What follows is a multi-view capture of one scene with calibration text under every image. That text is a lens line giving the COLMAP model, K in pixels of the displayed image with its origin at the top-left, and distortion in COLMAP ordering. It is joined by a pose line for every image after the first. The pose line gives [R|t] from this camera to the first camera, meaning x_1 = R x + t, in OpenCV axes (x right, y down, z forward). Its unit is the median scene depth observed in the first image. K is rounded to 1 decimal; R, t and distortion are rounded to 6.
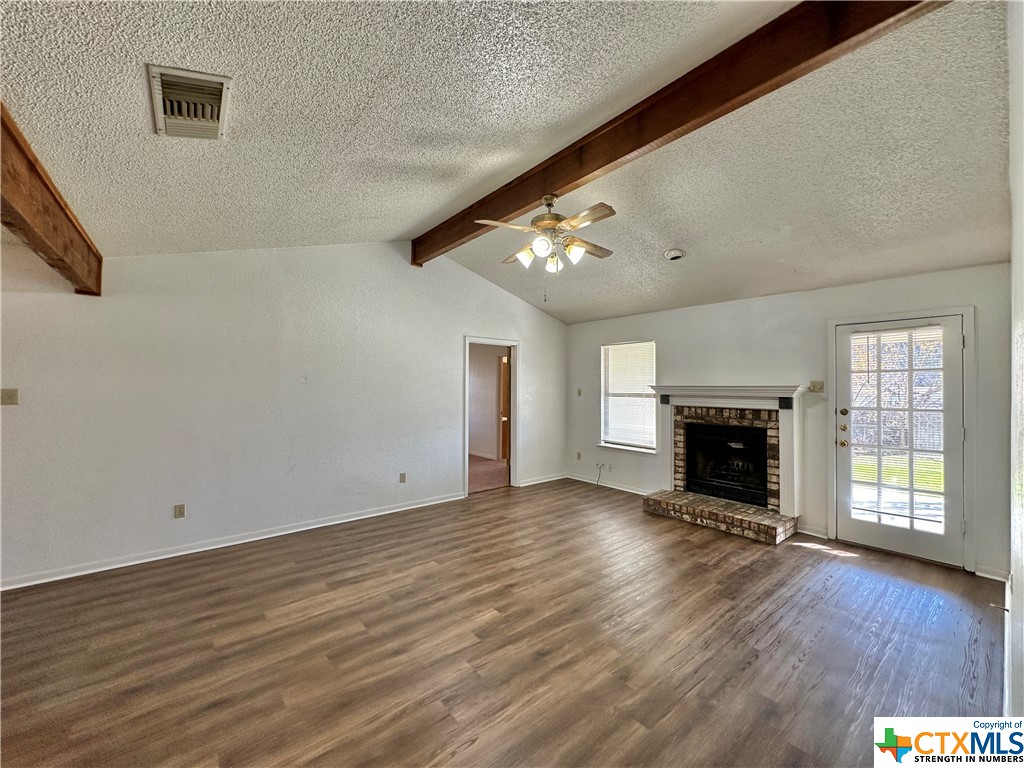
lens RADIAL K [[408.7, 0, 512.0], [0, 408.7, 384.0], [0, 0, 1]] dist [0.000003, 0.000194]
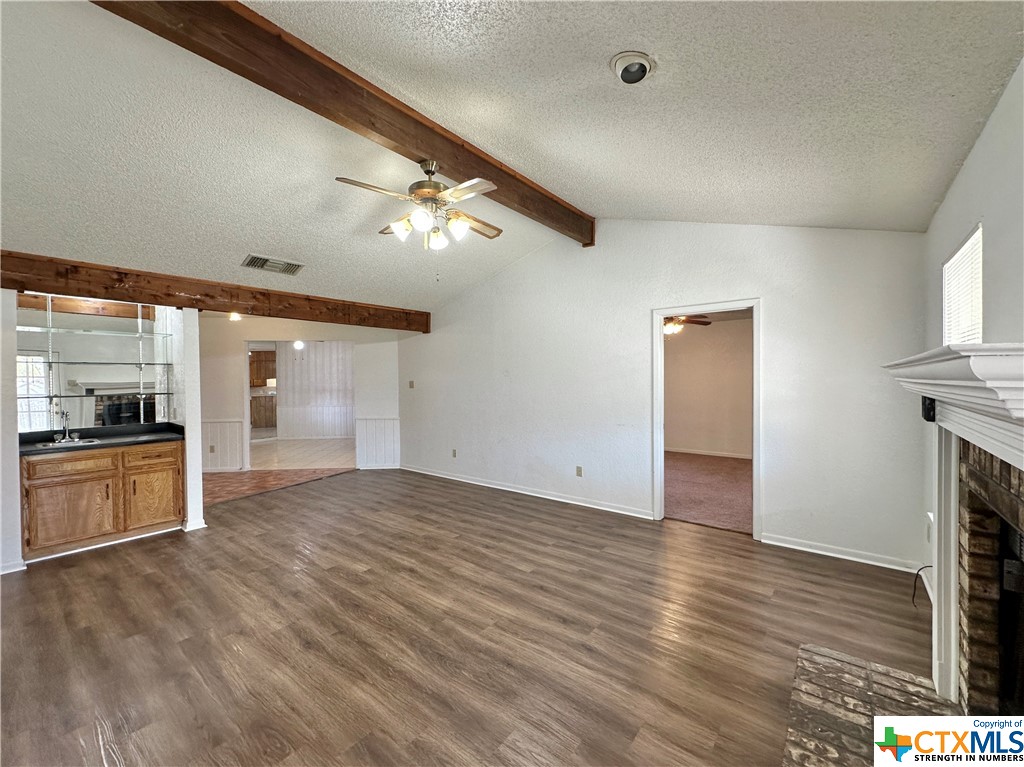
lens RADIAL K [[419.7, 0, 512.0], [0, 419.7, 383.5], [0, 0, 1]] dist [0.002083, 0.000156]
pose [[0.203548, 0.003487, -0.979059, 0.766743], [0.017719, 0.999817, 0.007244, 0.012858], [0.978905, -0.018823, 0.203449, 0.736018]]
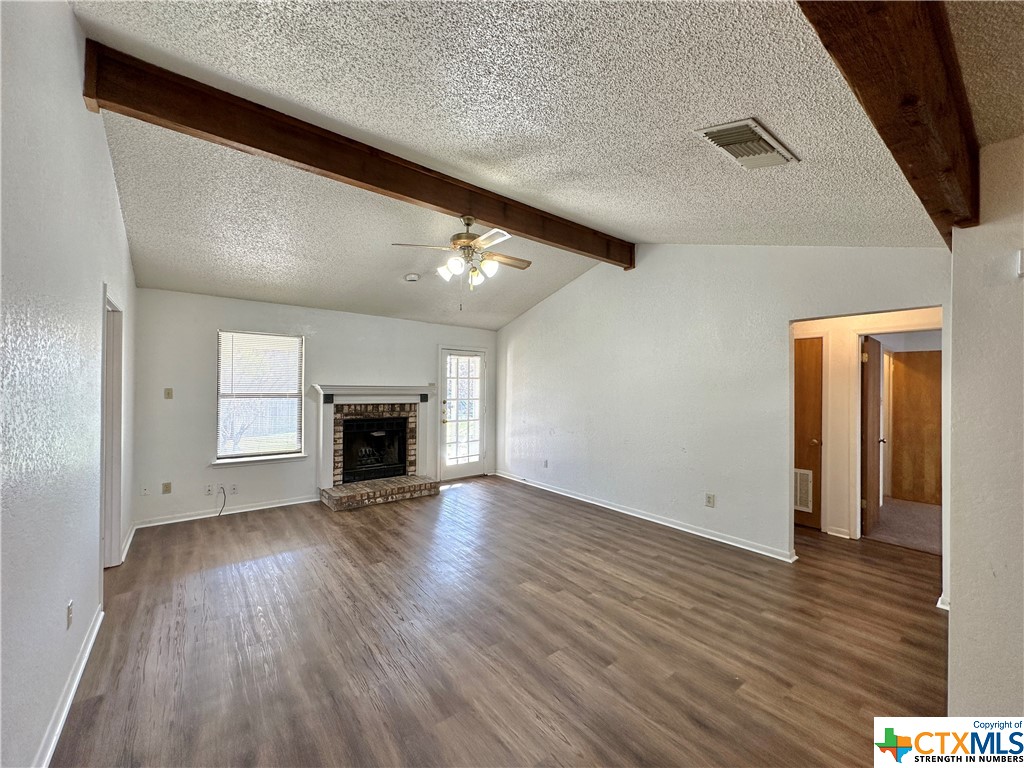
lens RADIAL K [[408.7, 0, 512.0], [0, 408.7, 384.0], [0, 0, 1]] dist [0.000003, 0.000194]
pose [[0.022738, 0.001461, 0.999740, -0.755875], [-0.017239, 0.999851, -0.001069, -0.006781], [-0.999593, -0.017210, 0.022760, 0.636513]]
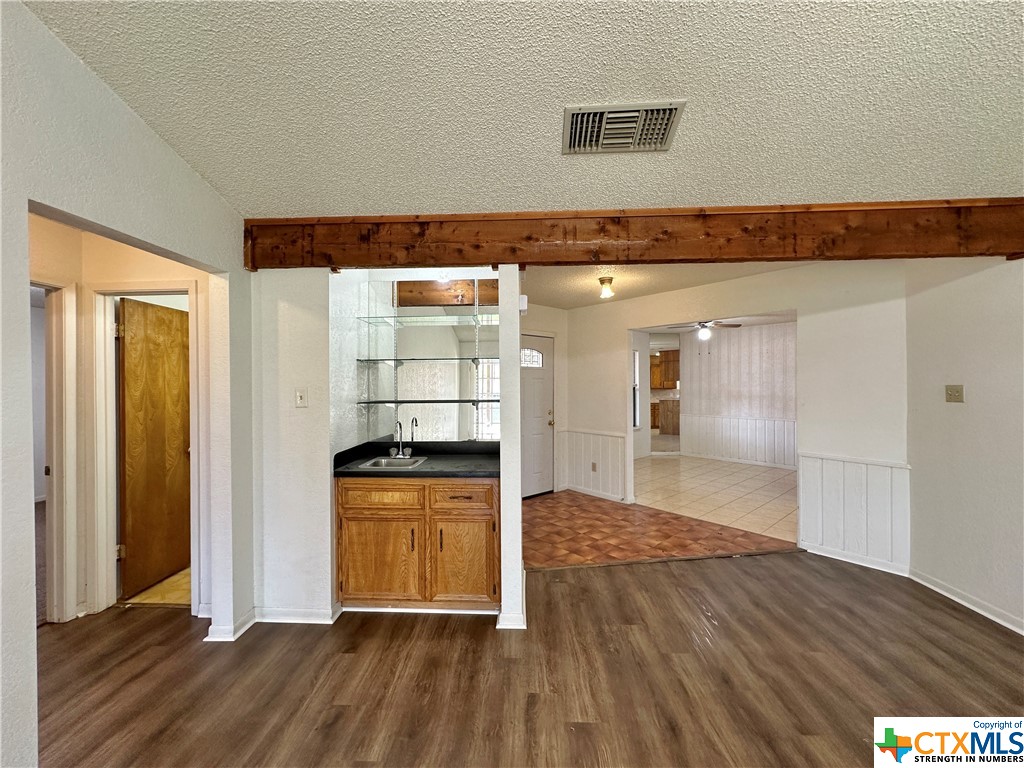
lens RADIAL K [[408.7, 0, 512.0], [0, 408.7, 384.0], [0, 0, 1]] dist [0.000003, 0.000194]
pose [[-0.667146, -0.001709, -0.744925, 0.088917], [0.007450, 0.999932, -0.008966, 0.007083], [0.744890, -0.011532, -0.667088, 0.597602]]
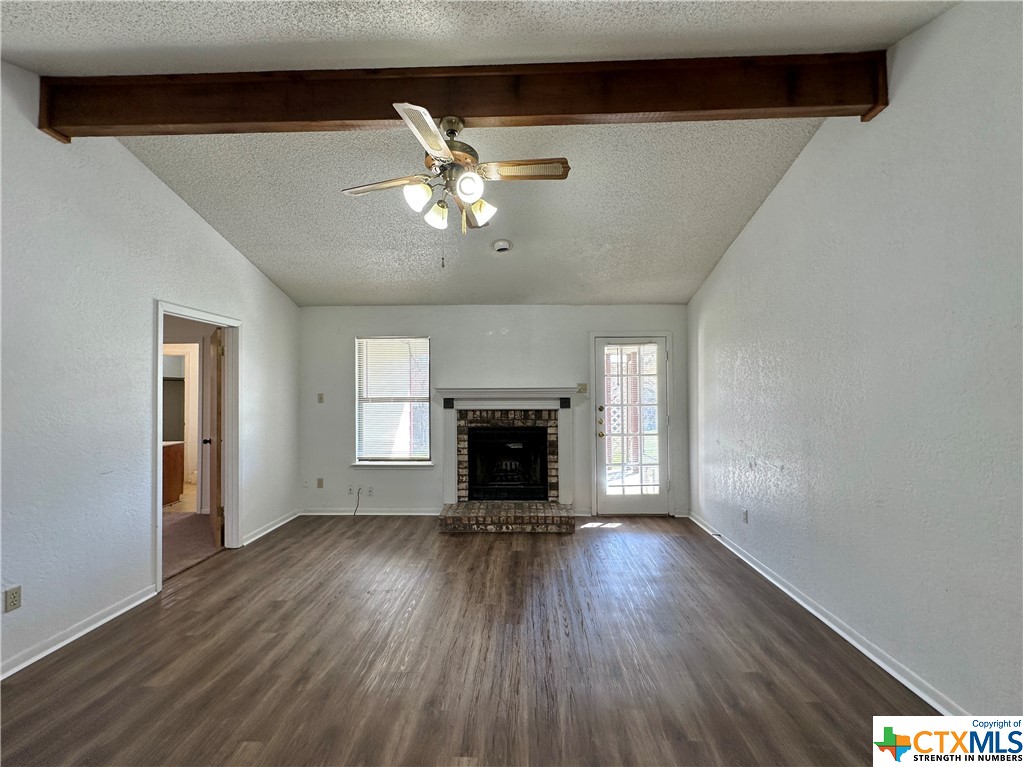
lens RADIAL K [[428.6, 0, 511.5], [0, 428.6, 383.5], [0, 0, 1]] dist [0.000792, 0.000119]
pose [[0.660500, 0.003192, 0.750820, -0.297399], [0.004618, 0.999955, -0.008314, 0.002696], [-0.750812, 0.008959, 0.660455, 0.327126]]
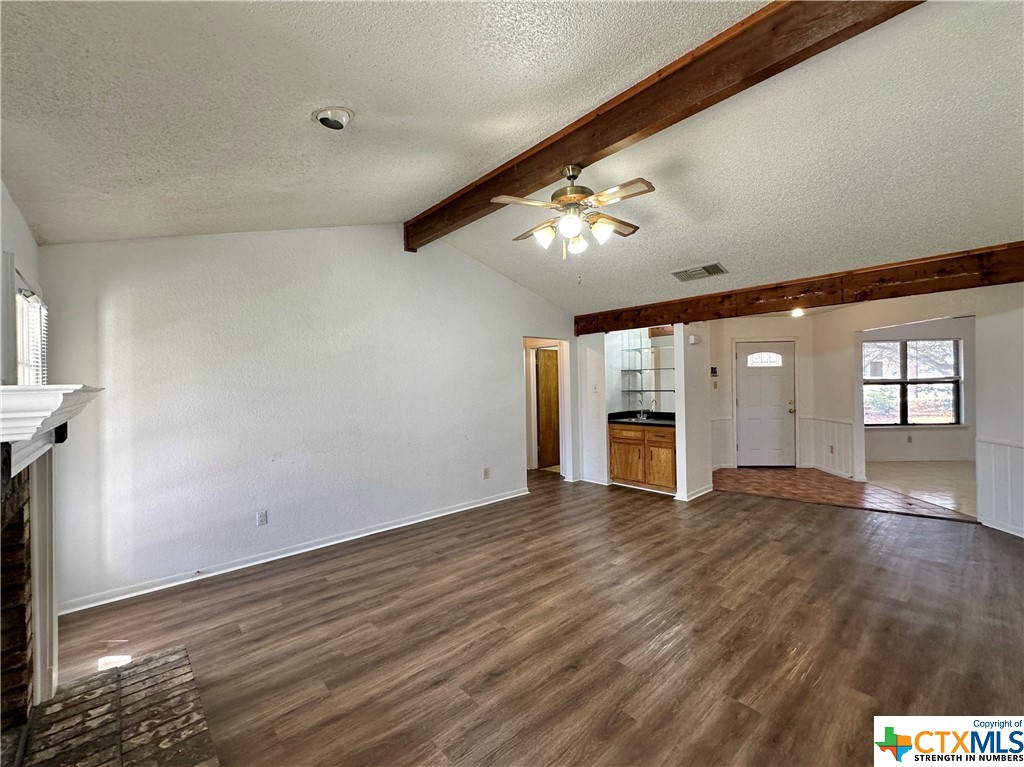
lens RADIAL K [[431.0, 0, 512.0], [0, 431.0, 383.5], [0, 0, 1]] dist [0.001149, 0.000289]
pose [[-0.998895, 0.014145, -0.044824, 0.201783], [0.014410, 0.999880, -0.005605, 0.007232], [0.044739, -0.006245, -0.998979, 1.439689]]
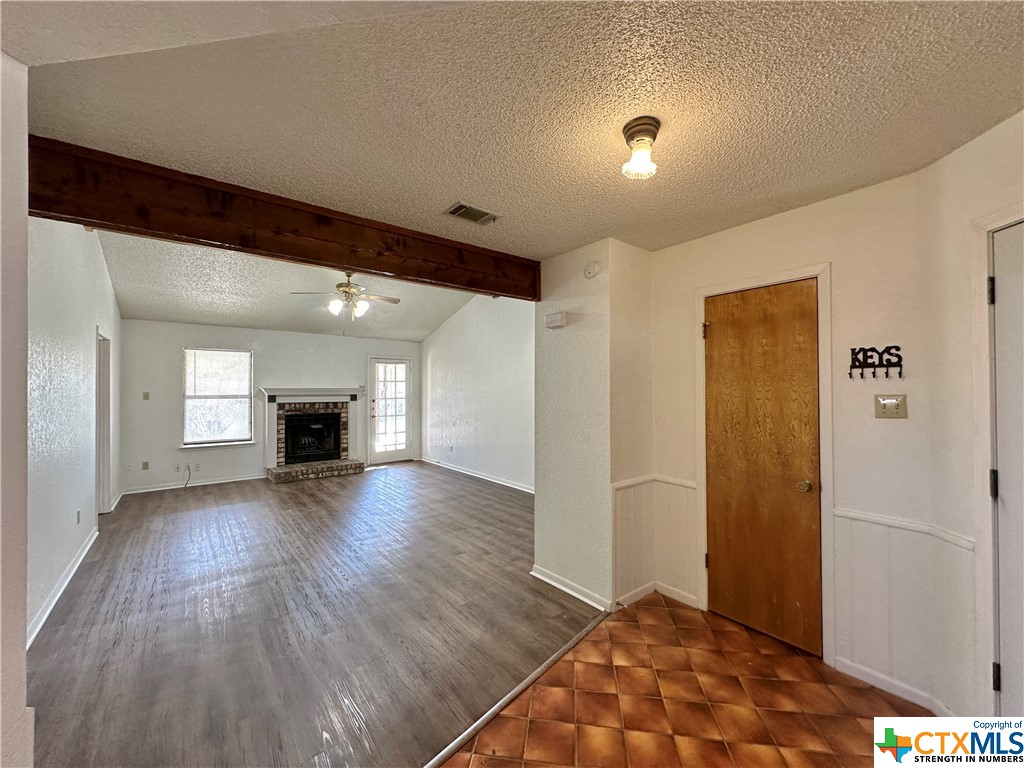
lens RADIAL K [[408.7, 0, 512.0], [0, 408.7, 384.0], [0, 0, 1]] dist [0.000003, 0.000194]
pose [[0.019097, 0.006211, 0.999798, -1.120549], [-0.003711, 0.999974, -0.006141, -0.005876], [-0.999811, -0.003593, 0.019119, 0.246778]]
